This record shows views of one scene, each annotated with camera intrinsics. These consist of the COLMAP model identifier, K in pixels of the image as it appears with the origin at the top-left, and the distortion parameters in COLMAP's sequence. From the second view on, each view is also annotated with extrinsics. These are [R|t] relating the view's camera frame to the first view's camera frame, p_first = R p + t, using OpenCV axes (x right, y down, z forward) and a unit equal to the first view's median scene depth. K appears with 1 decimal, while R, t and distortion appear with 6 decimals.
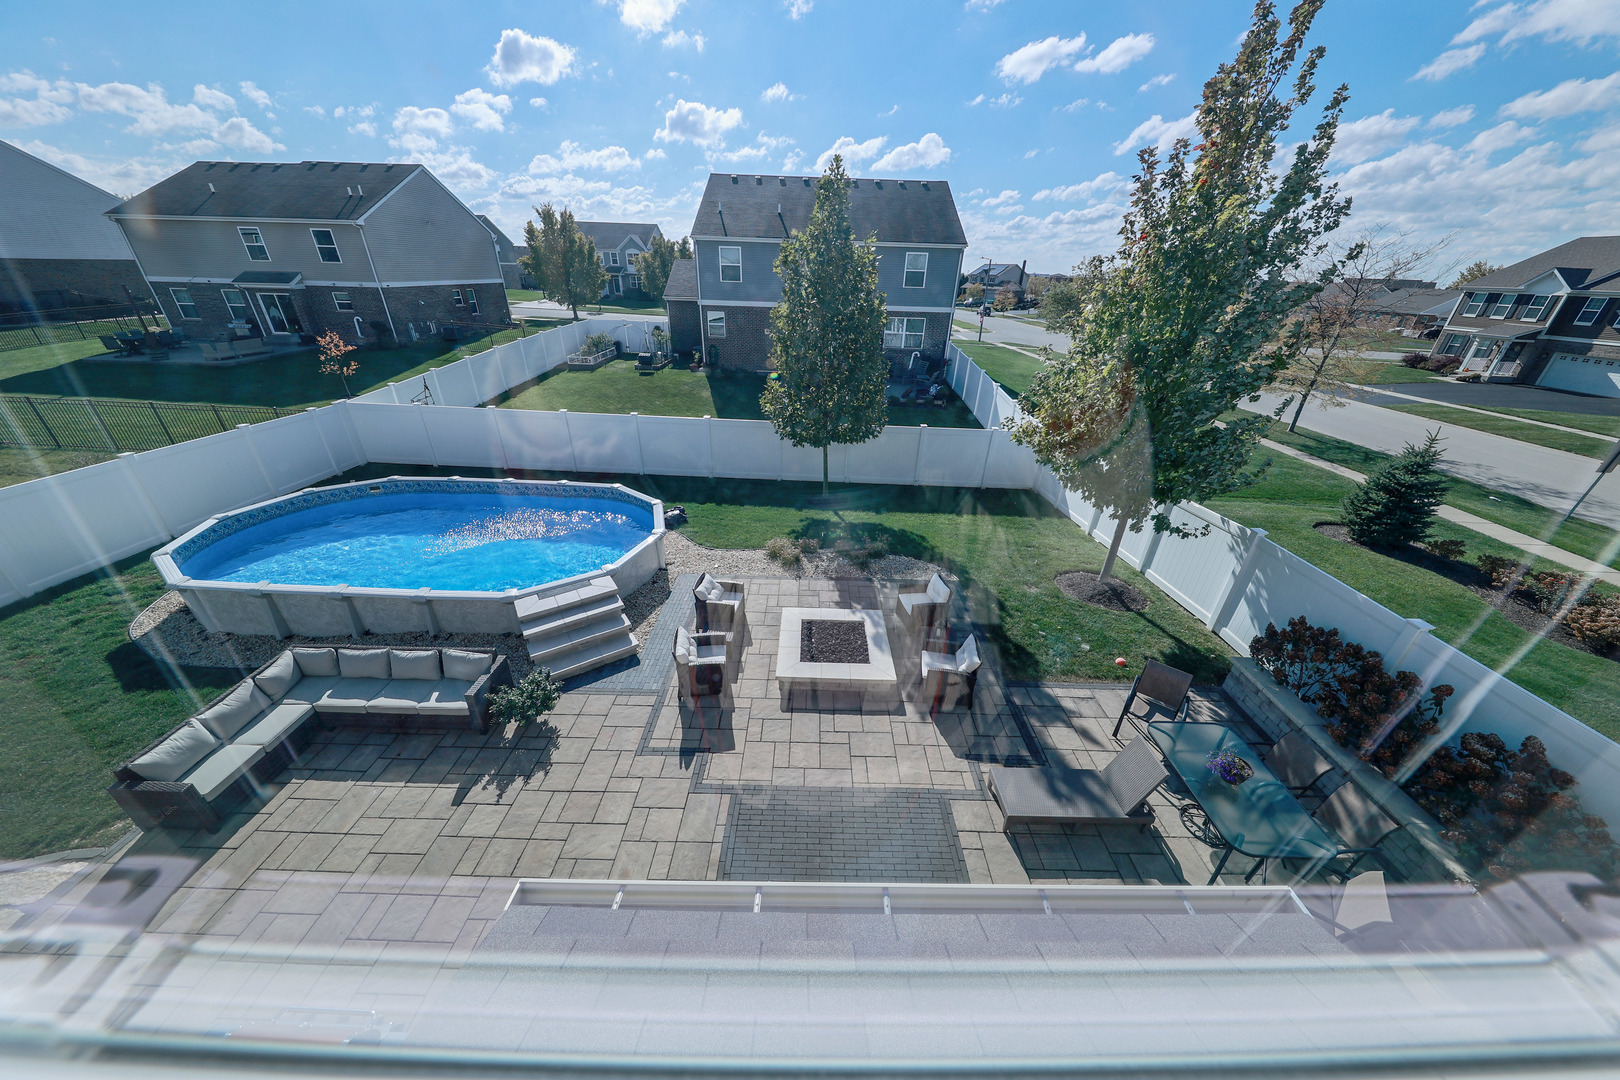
lens RADIAL K [[519.2, 0, 812.9], [0, 519.2, 546.0], [0, 0, 1]] dist [-0.000279, -0.000114]
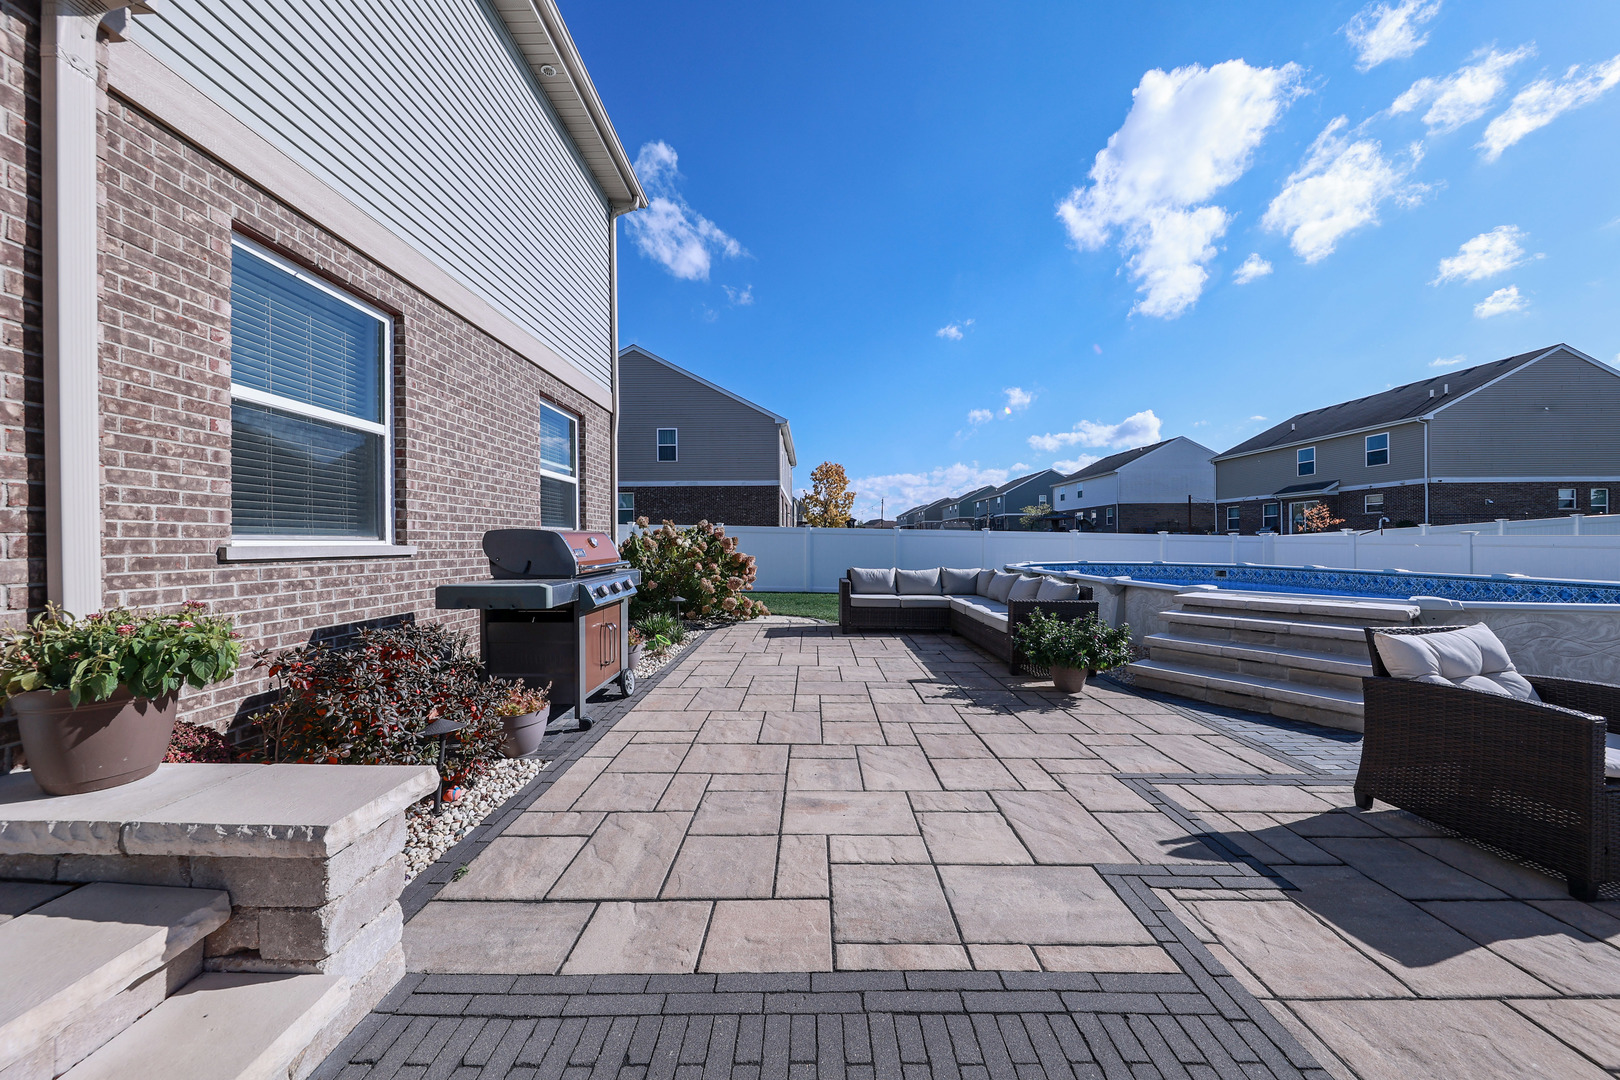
lens RADIAL K [[516.5, 0, 812.3], [0, 516.5, 547.8], [0, 0, 1]] dist [-0.000633, -0.000074]
pose [[-0.003997, -0.023440, -0.999717, 0.073373], [-0.464932, 0.885145, -0.018895, 0.339039], [0.885337, 0.464725, -0.014436, 0.663420]]
